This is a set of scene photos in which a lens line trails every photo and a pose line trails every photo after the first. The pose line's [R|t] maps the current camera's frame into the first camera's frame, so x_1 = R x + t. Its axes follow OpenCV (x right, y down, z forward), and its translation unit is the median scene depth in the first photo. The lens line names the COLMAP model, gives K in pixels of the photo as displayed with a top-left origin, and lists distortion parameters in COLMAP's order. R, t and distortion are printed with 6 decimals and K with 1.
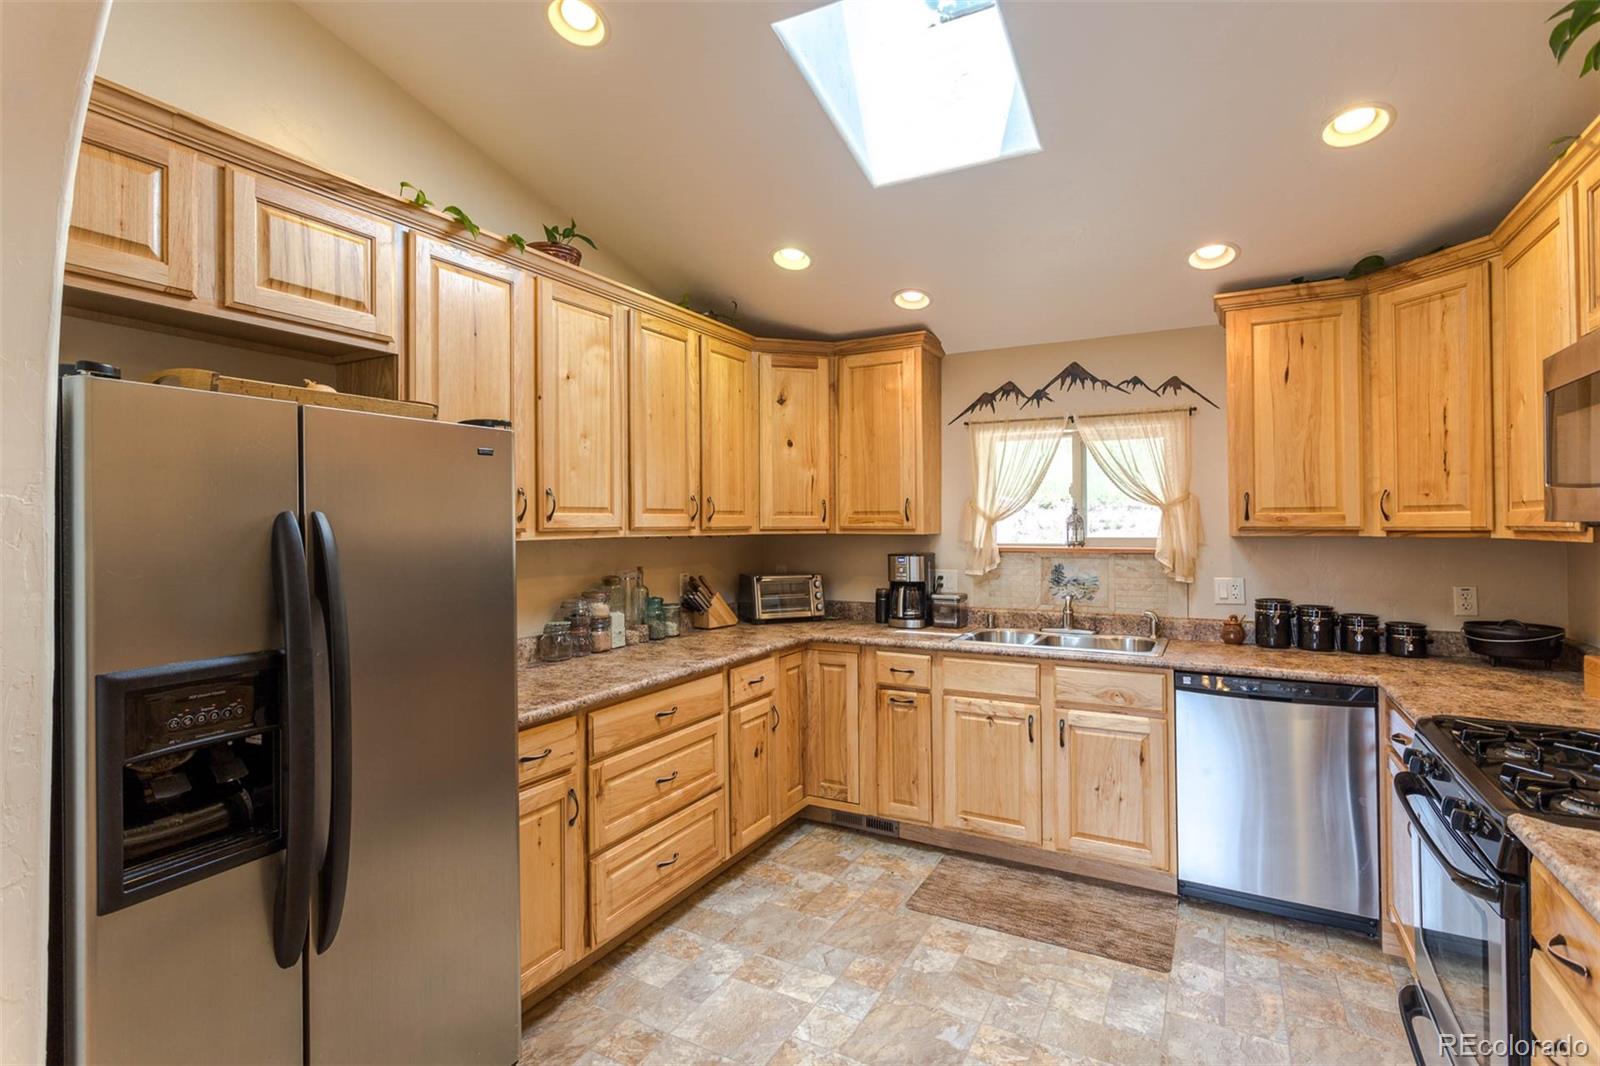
lens RADIAL K [[777.4, 0, 804.4], [0, 777.4, 522.4], [0, 0, 1]] dist [0.003524, -0.000148]
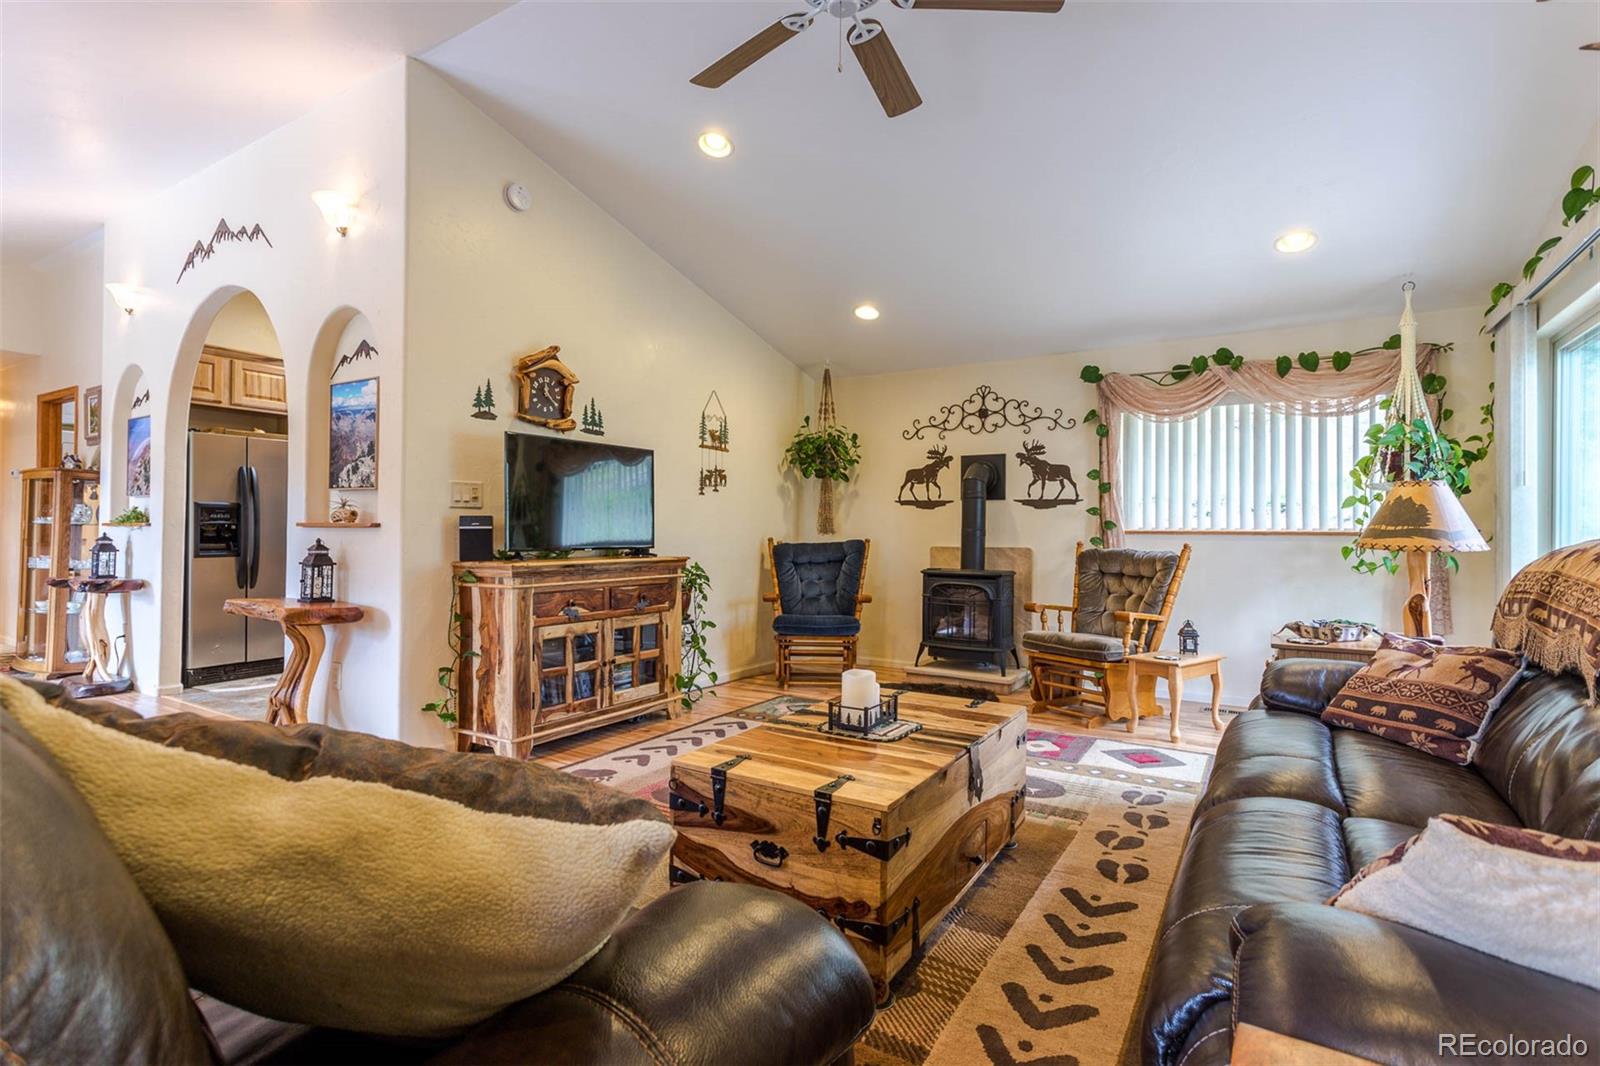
lens RADIAL K [[777.4, 0, 796.8], [0, 777.4, 526.9], [0, 0, 1]] dist [0.003524, -0.000148]
pose [[0.997907, 0.007804, -0.064190, 2.177614], [-0.007834, 0.999969, -0.000221, 0.251469], [0.064187, 0.000724, 0.997938, -2.494264]]
